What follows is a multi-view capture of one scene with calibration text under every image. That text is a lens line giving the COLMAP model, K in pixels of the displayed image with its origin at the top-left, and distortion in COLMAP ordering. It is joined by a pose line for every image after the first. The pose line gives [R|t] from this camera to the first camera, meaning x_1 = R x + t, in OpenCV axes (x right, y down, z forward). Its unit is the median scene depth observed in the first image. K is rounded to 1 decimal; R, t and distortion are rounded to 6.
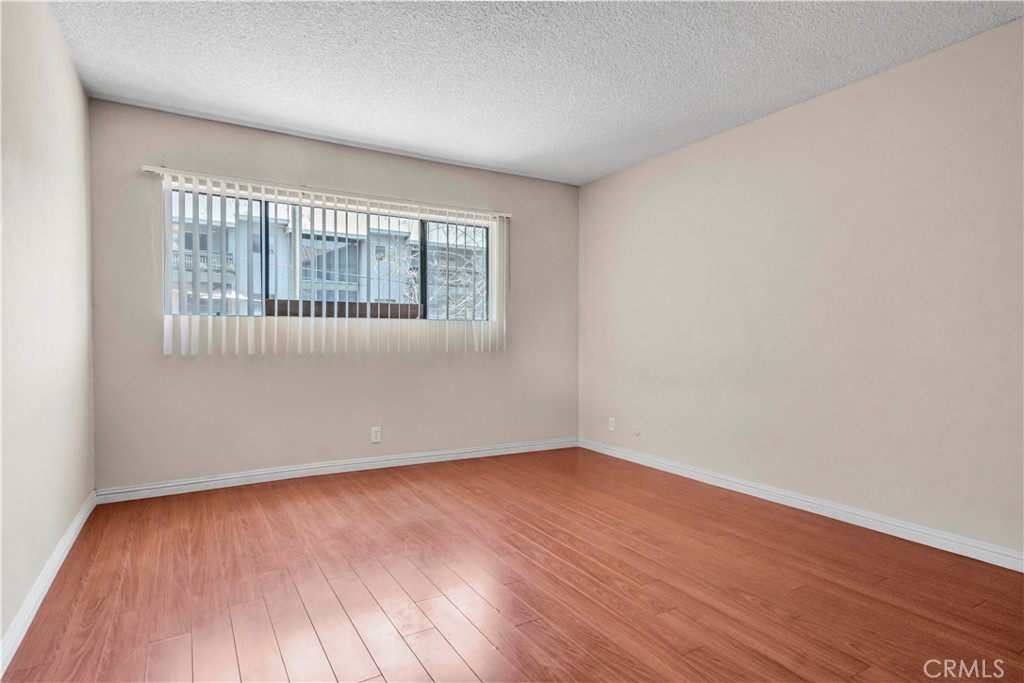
lens RADIAL K [[569.5, 0, 513.4], [0, 569.5, 339.0], [0, 0, 1]] dist [-0.001905, -0.000538]
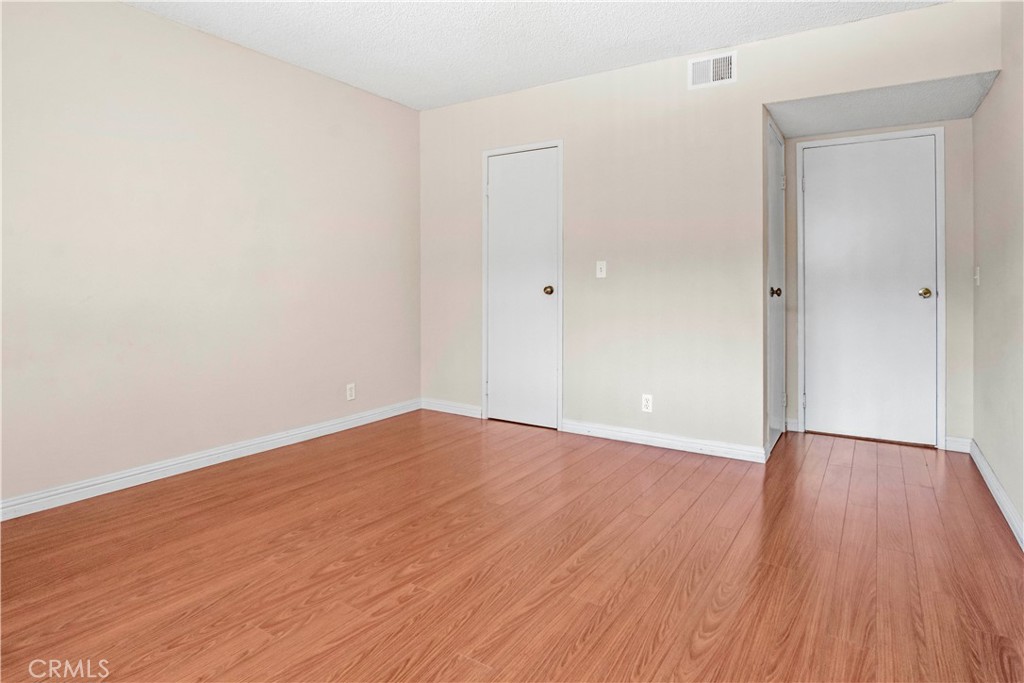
lens RADIAL K [[569.5, 0, 512.8], [0, 569.5, 342.0], [0, 0, 1]] dist [-0.001905, -0.000538]
pose [[-0.454137, -0.084734, 0.886893, -0.609650], [0.012598, 0.994757, 0.101491, 0.012136], [-0.890843, 0.057264, -0.450688, 1.133861]]
